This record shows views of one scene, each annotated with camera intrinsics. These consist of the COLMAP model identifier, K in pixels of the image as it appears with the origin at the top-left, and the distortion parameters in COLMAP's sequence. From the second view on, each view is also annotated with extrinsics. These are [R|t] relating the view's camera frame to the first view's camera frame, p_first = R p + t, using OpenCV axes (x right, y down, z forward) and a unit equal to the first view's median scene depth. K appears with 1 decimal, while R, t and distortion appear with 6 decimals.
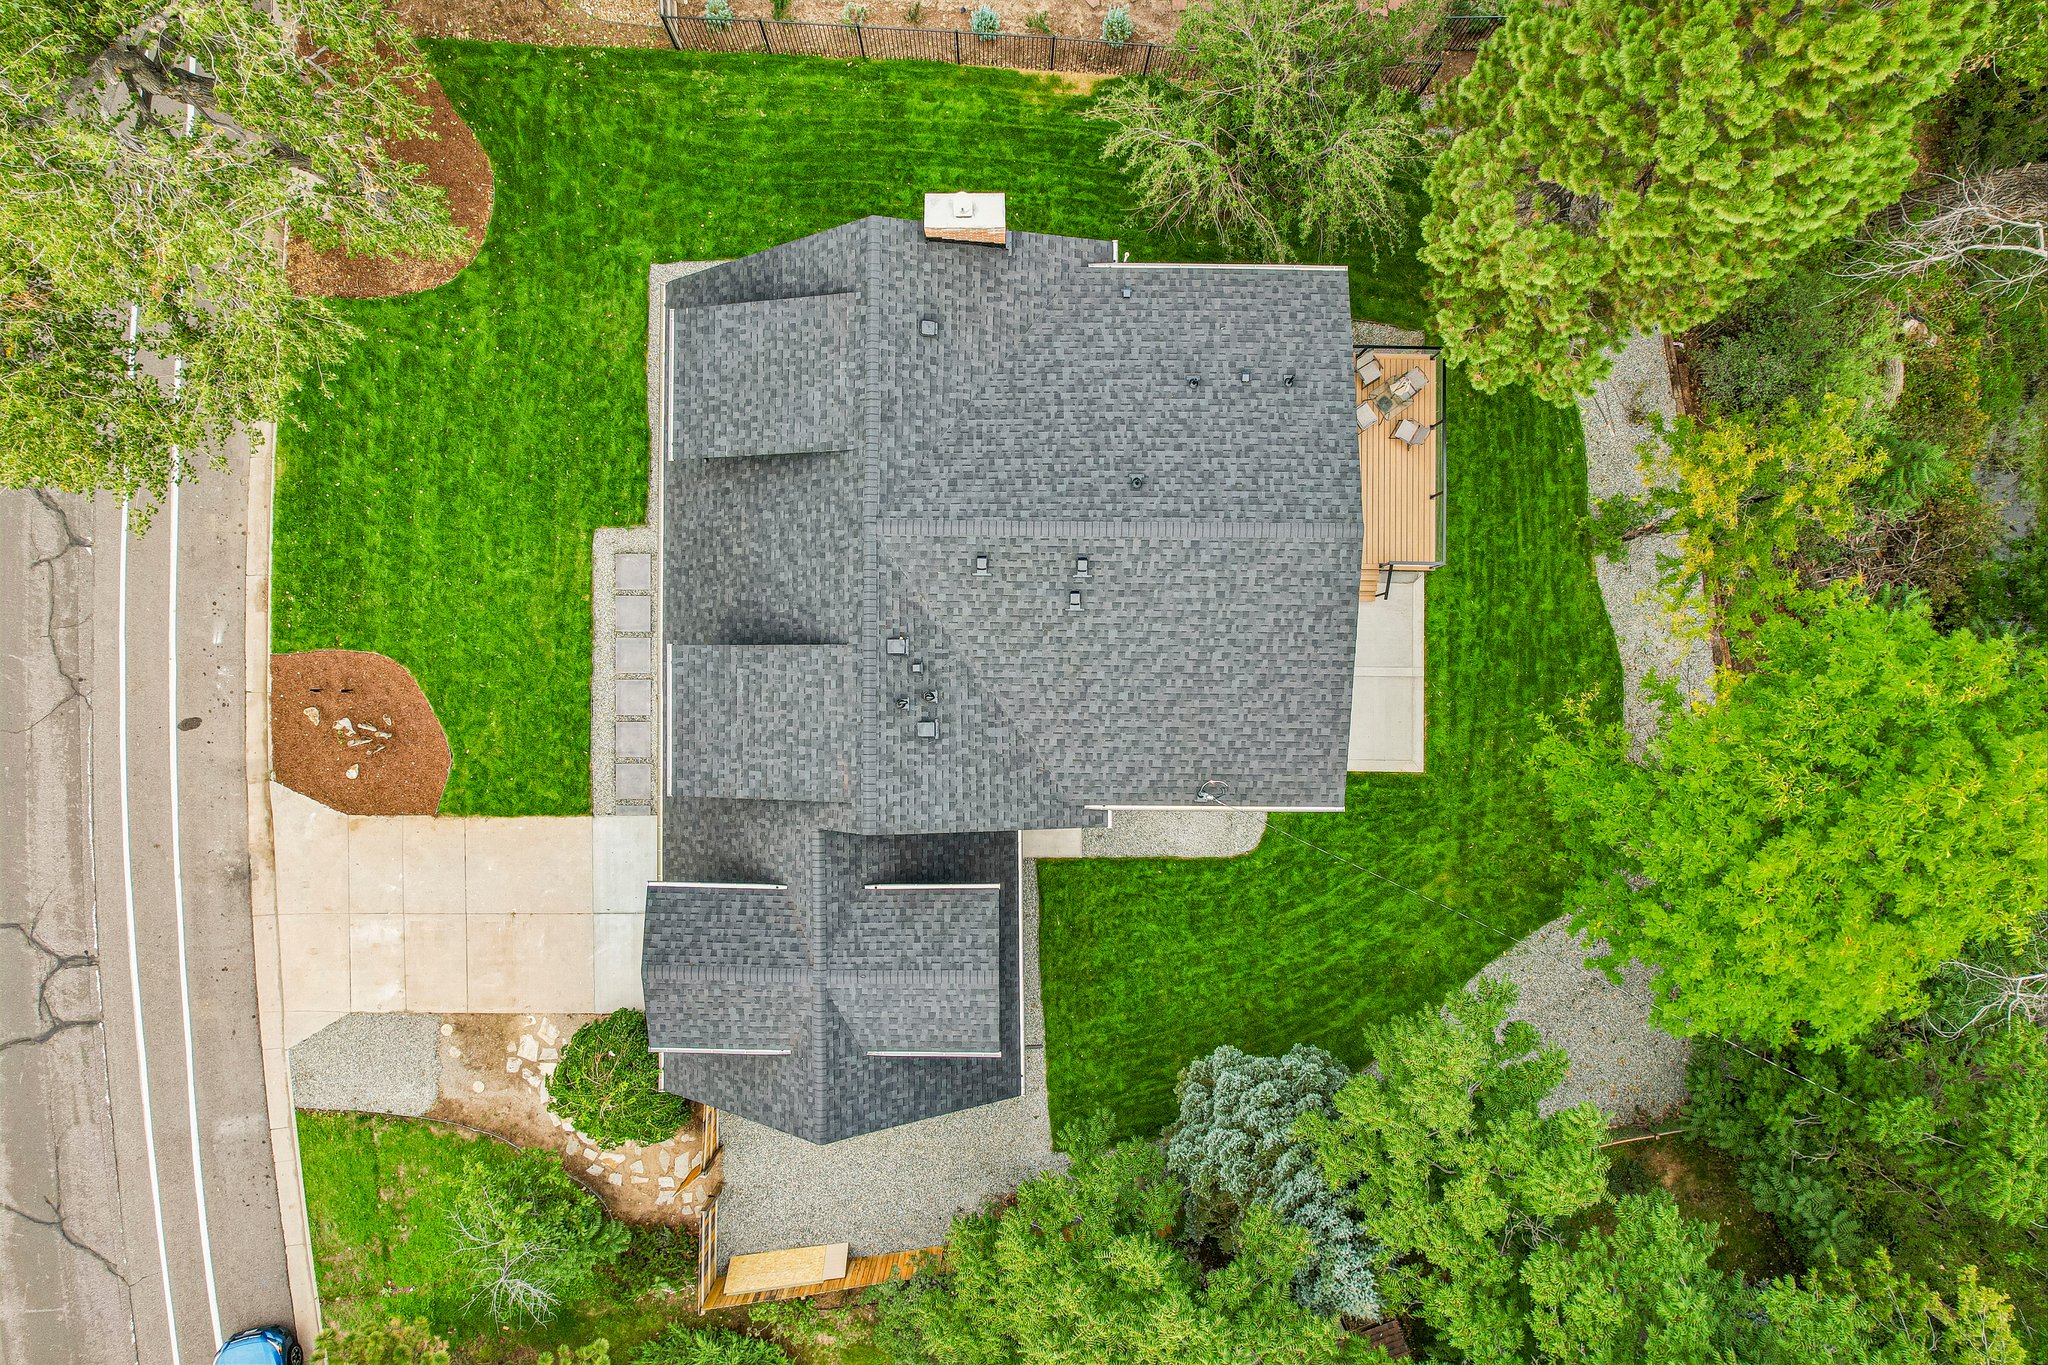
lens RADIAL K [[1309.8, 0, 1024.4], [0, 1309.8, 684.5], [0, 0, 1]] dist [-0.040049, 0.004582]
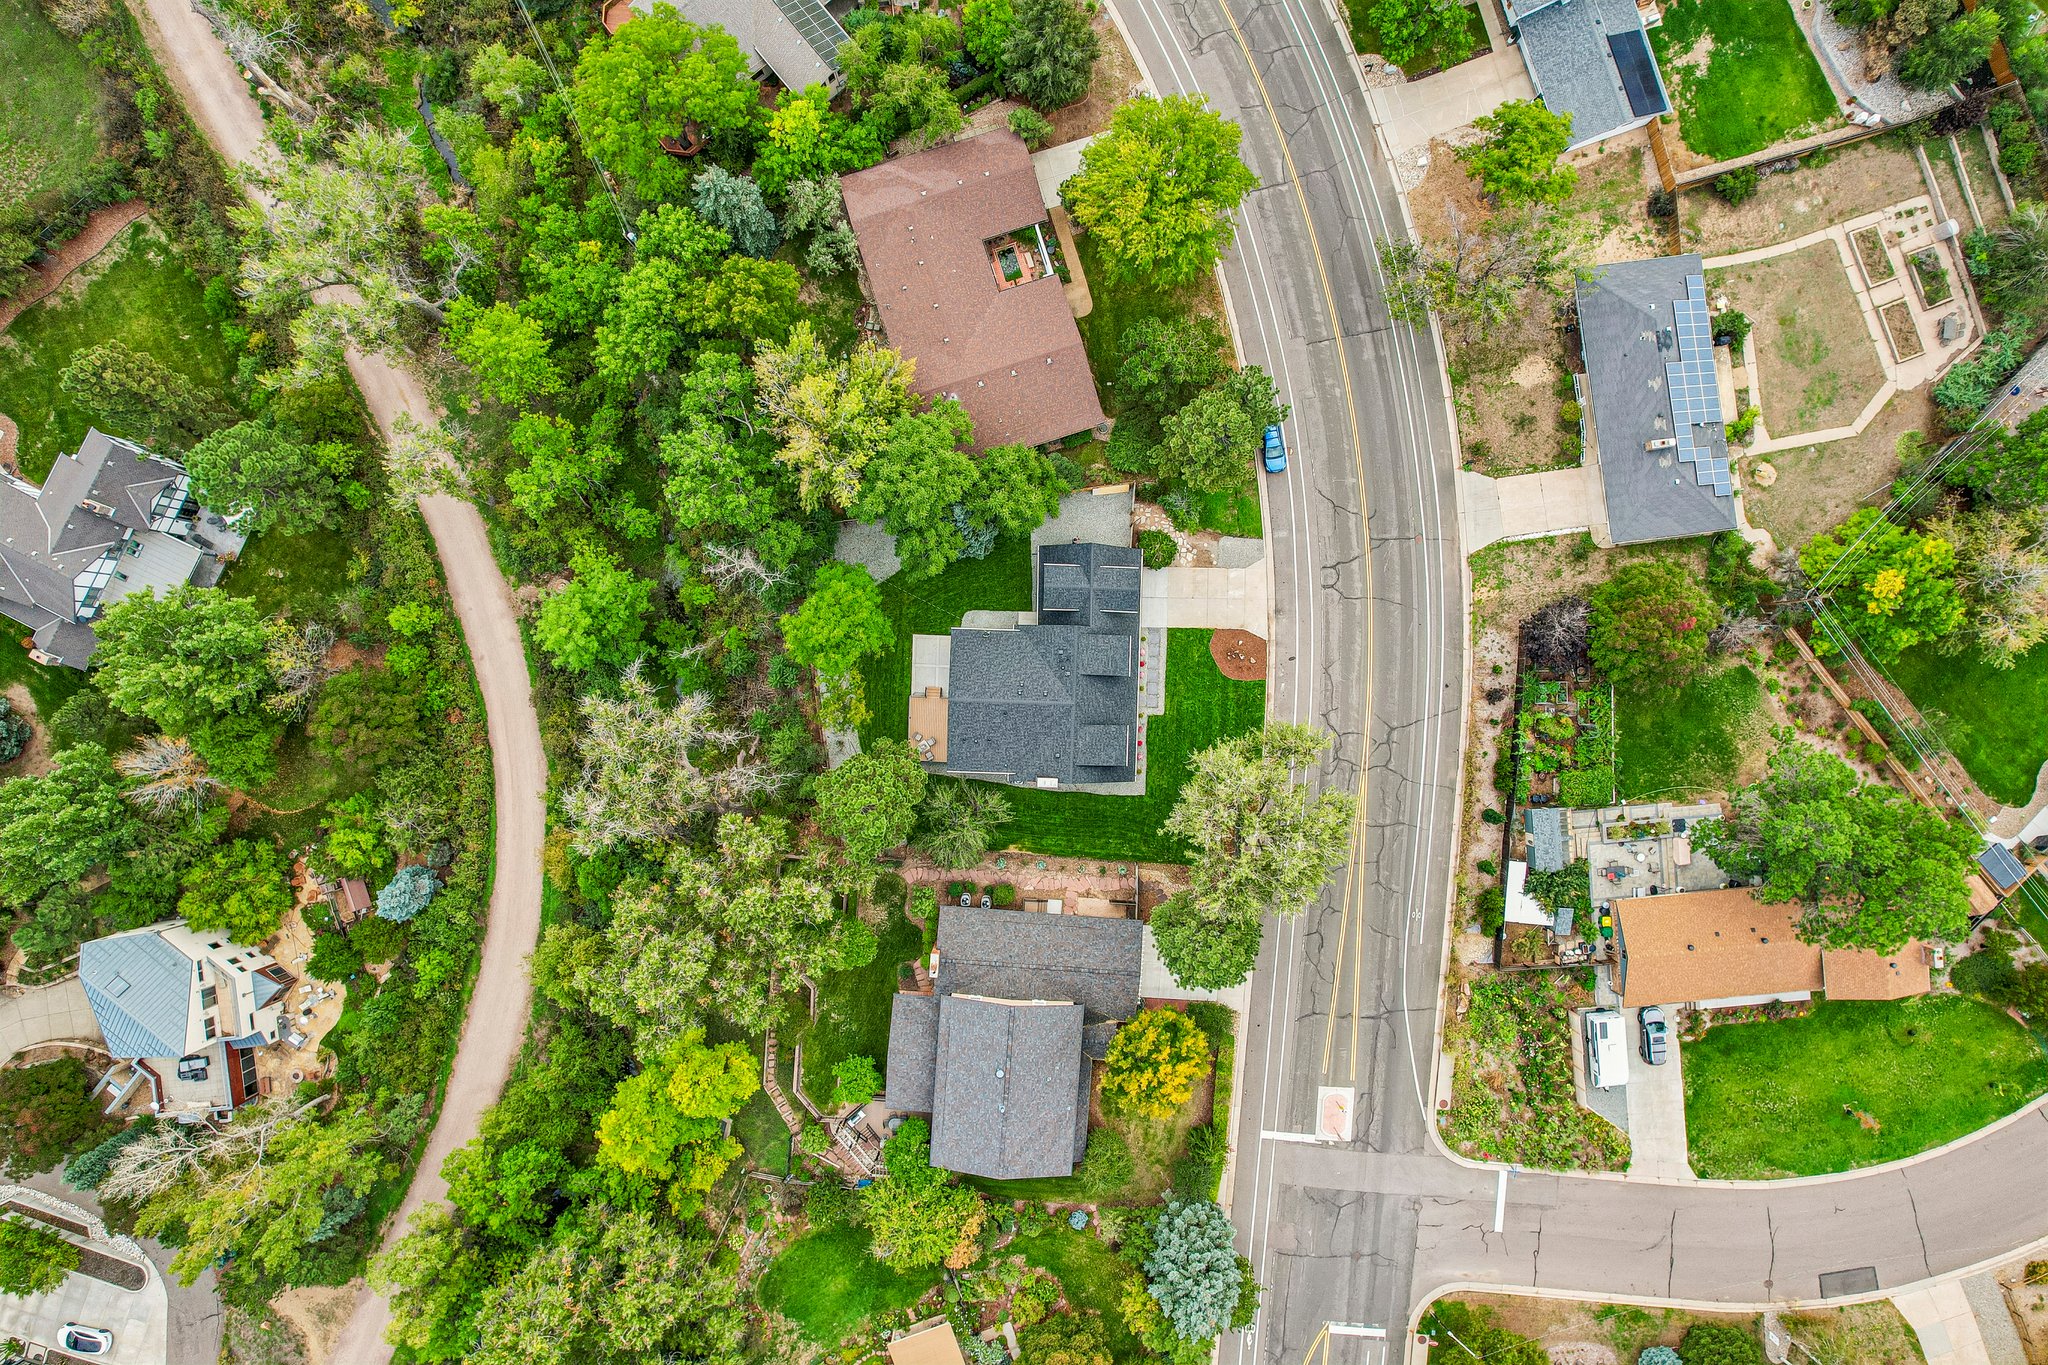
lens RADIAL K [[1309.8, 0, 1024.3], [0, 1309.8, 682.4], [0, 0, 1]] dist [-0.040049, 0.004582]
pose [[-0.999740, -0.022748, -0.001811, 0.031144], [0.022770, -0.999652, -0.013297, -0.000937], [-0.001508, -0.013335, 0.999910, -2.319485]]
